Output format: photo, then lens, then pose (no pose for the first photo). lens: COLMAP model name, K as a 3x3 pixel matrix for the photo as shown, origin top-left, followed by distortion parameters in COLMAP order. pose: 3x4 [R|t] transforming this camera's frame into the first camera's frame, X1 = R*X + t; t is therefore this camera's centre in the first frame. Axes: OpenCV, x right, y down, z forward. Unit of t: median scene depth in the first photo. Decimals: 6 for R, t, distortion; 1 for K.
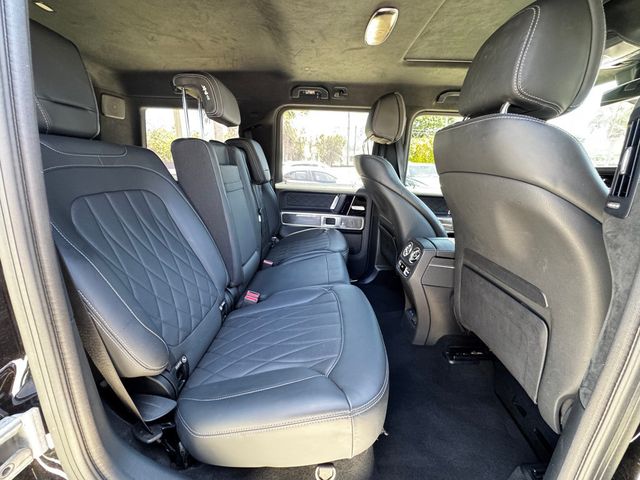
lens RADIAL K [[255.4, 0, 320.0], [0, 255.4, 240.0], [0, 0, 1]] dist [0.000583, -0.000019]
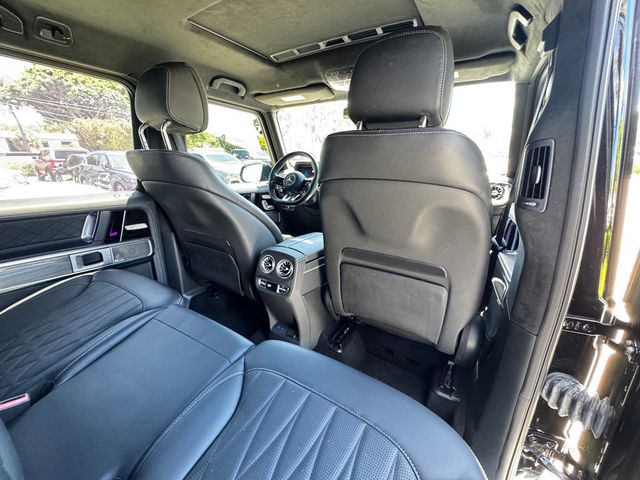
lens RADIAL K [[258.4, 0, 320.0], [0, 258.4, 240.0], [0, 0, 1]] dist [0.000582, 0.000450]
pose [[0.529875, -0.266150, 0.805231, -0.182356], [0.234341, 0.958462, 0.162591, -0.107534], [-0.815057, 0.102546, 0.570234, 0.267258]]
